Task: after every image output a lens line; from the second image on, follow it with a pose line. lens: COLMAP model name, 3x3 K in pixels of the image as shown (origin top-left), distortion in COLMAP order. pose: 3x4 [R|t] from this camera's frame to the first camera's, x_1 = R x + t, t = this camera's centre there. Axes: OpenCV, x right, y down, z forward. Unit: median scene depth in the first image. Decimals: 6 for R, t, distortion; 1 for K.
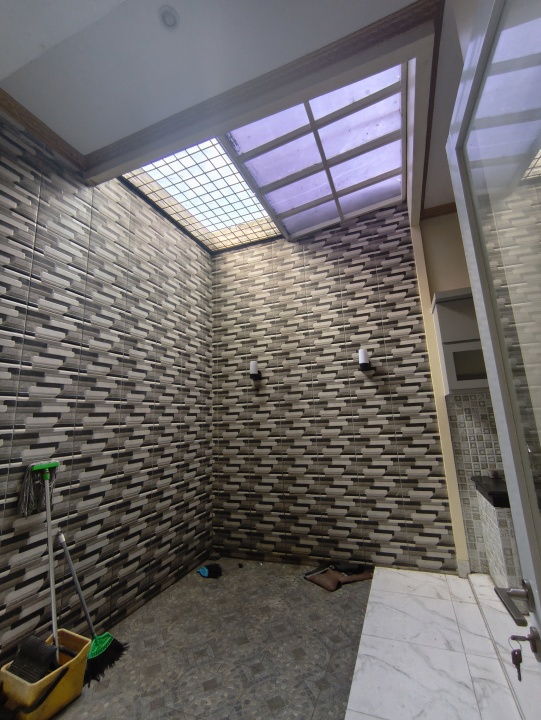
lens RADIAL K [[319.9, 0, 272.4], [0, 319.9, 357.2], [0, 0, 1]] dist [-0.001582, -0.000045]
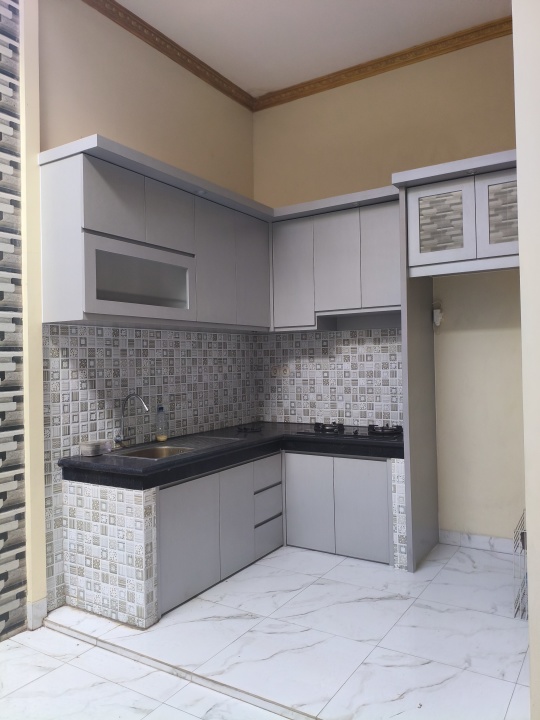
lens RADIAL K [[555.4, 0, 275.1], [0, 555.4, 363.9], [0, 0, 1]] dist [0.043982, -0.062719]
pose [[0.161290, 0.032942, 0.986357, -0.352852], [-0.183282, 0.983056, -0.002861, 0.125544], [-0.969739, -0.180320, 0.164594, 0.467871]]
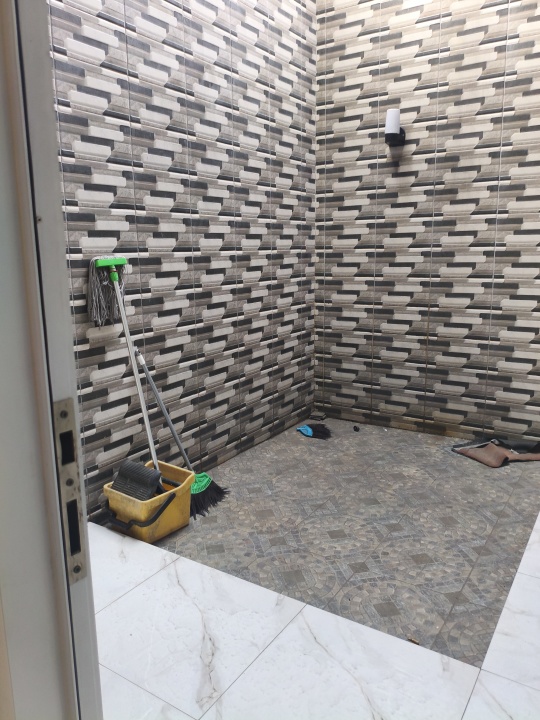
lens RADIAL K [[555.4, 0, 271.9], [0, 555.4, 362.1], [0, 0, 1]] dist [0.043982, -0.062719]
pose [[0.982962, 0.057035, -0.174735, -0.092188], [0.015275, 0.922004, 0.386879, 0.050176], [0.183172, -0.382956, 0.905424, -0.098918]]
